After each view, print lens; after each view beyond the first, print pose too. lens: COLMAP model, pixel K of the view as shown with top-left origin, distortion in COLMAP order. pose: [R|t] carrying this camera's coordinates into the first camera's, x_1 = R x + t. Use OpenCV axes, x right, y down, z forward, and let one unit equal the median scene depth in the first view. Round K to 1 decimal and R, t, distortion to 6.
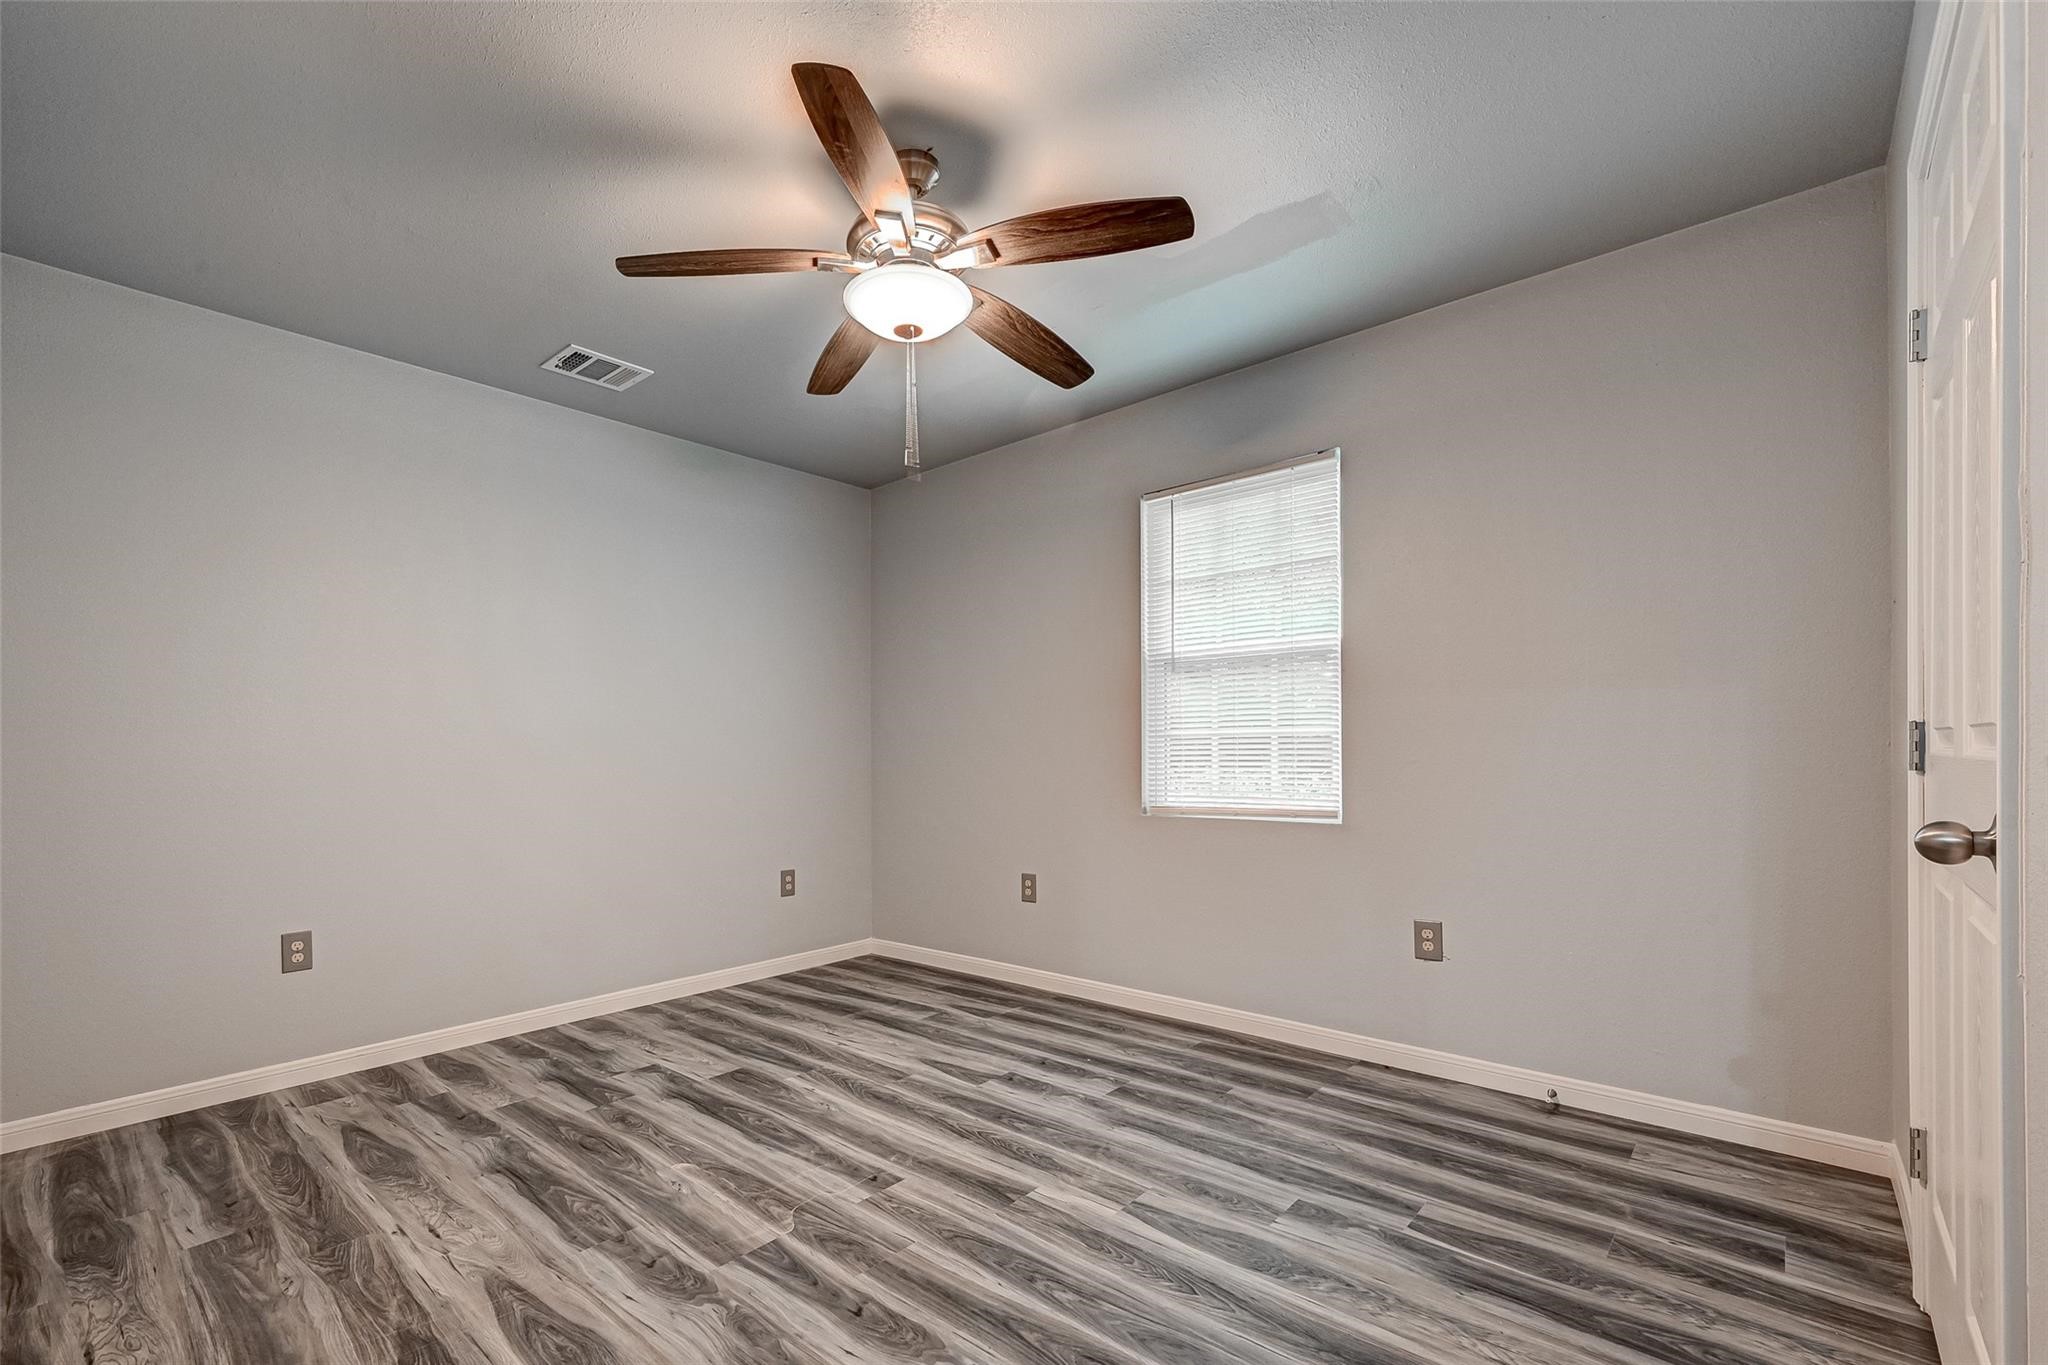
lens RADIAL K [[836.0, 0, 1036.5], [0, 836.0, 745.1], [0, 0, 1]] dist [0.011538, 0.000006]
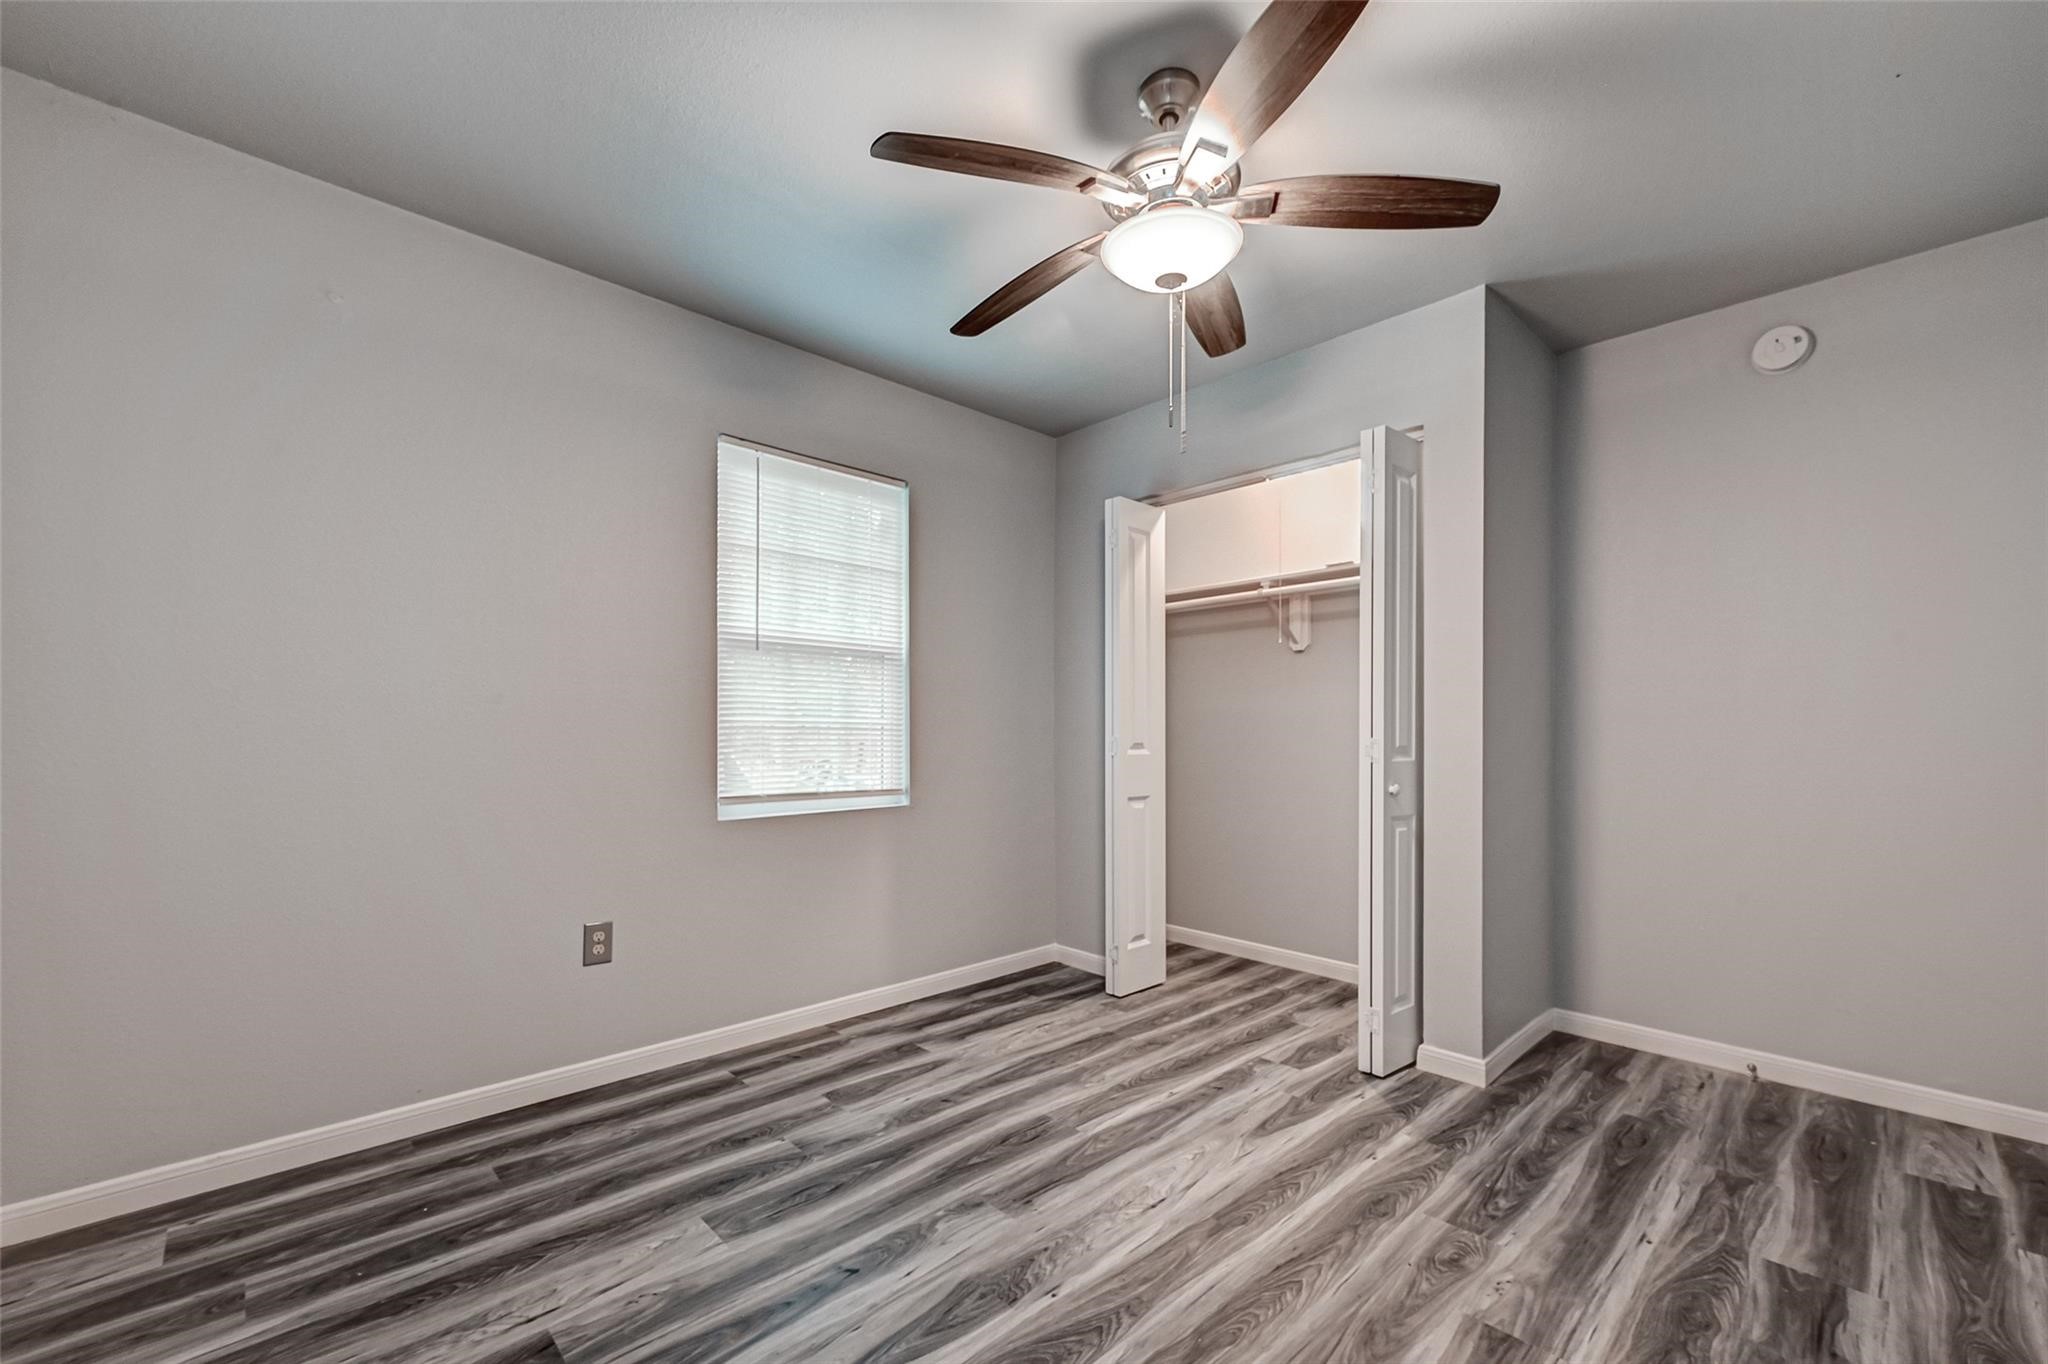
lens RADIAL K [[836.0, 0, 1036.5], [0, 836.0, 744.6], [0, 0, 1]] dist [0.011538, 0.000006]
pose [[0.131500, 0.007129, 0.991290, -0.695689], [0.000404, 0.999974, -0.007245, 0.018731], [-0.991316, 0.001353, 0.131494, 0.609258]]
